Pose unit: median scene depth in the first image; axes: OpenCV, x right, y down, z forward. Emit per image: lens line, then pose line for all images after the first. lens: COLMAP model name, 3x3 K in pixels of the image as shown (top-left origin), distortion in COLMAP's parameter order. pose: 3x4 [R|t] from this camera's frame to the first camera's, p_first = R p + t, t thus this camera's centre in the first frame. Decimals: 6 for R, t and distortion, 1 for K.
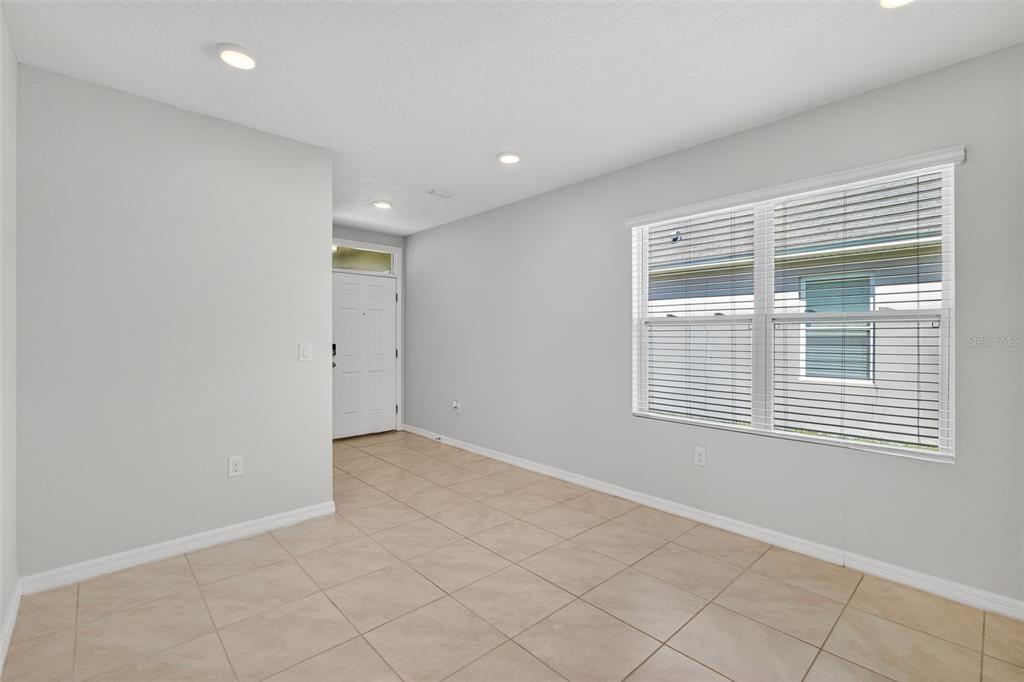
lens RADIAL K [[447.0, 0, 511.3], [0, 447.0, 341.1], [0, 0, 1]] dist [0.001223, 0.000851]
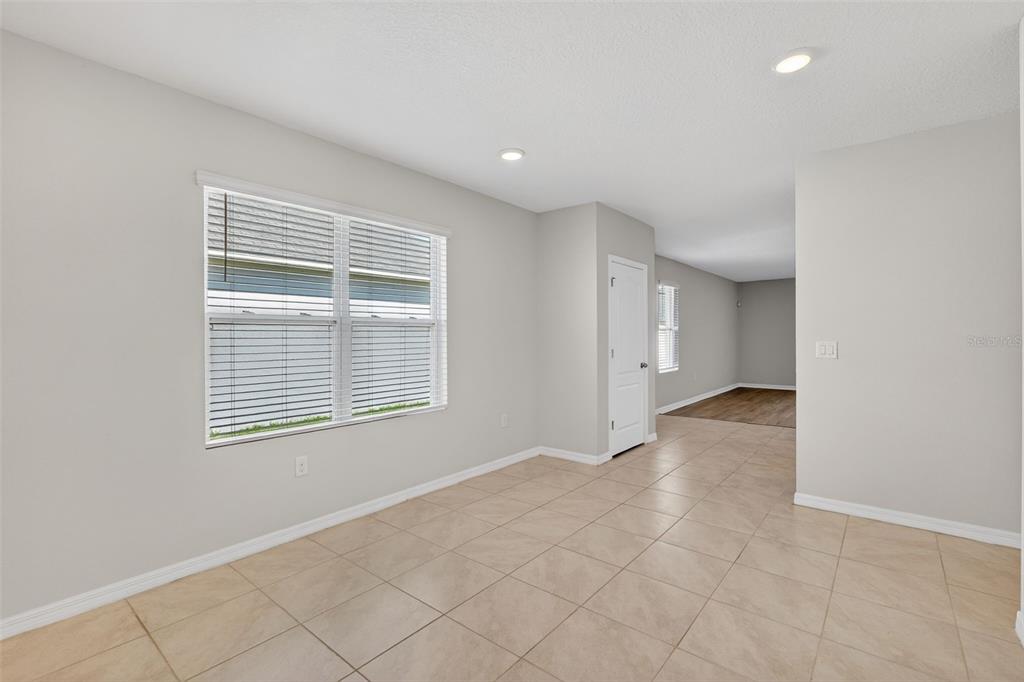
lens RADIAL K [[465.9, 0, 509.4], [0, 465.9, 331.3], [0, 0, 1]] dist [0.002963, 0.000751]
pose [[-0.130733, 0.008038, 0.991385, -0.626450], [0.016440, 0.999847, -0.005939, -0.010507], [-0.991281, 0.015522, -0.130845, 0.723590]]
